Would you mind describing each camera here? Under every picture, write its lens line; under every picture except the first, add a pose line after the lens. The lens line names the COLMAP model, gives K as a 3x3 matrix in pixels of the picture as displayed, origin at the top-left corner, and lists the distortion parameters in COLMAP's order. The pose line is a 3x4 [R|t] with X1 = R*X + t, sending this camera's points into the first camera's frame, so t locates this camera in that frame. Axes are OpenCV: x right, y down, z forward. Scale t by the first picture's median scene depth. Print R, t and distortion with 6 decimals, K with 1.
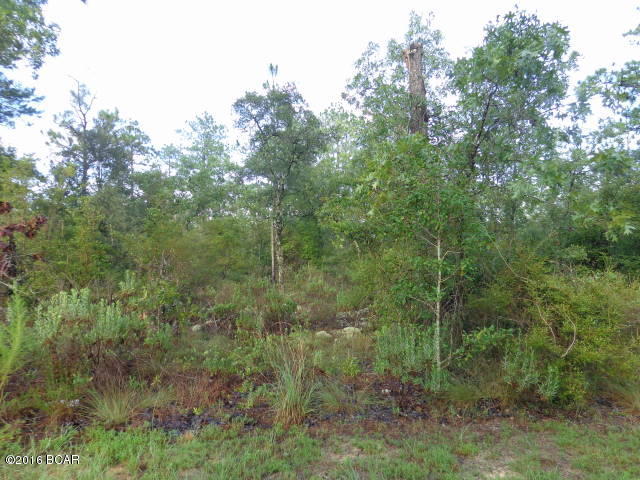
lens RADIAL K [[450.8, 0, 321.0], [0, 450.8, 235.7], [0, 0, 1]] dist [-0.006204, 0.008567]
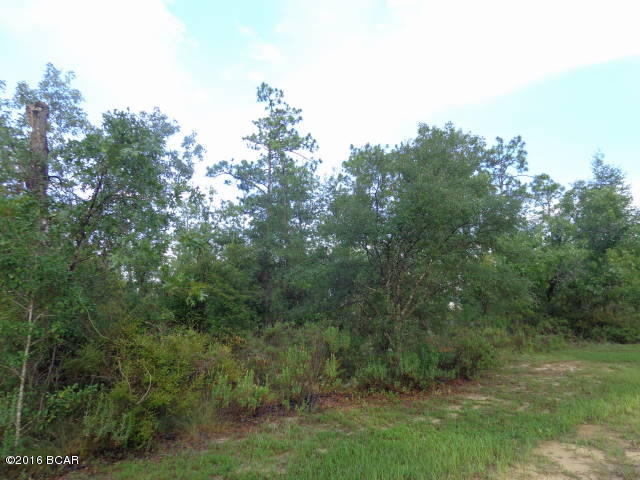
lens RADIAL K [[450.8, 0, 321.0], [0, 450.8, 235.7], [0, 0, 1]] dist [-0.006204, 0.008567]
pose [[0.726105, 0.109720, 0.678774, 0.019061], [-0.017288, 0.989787, -0.141500, -0.007024], [-0.687367, 0.091009, 0.720586, -0.145558]]
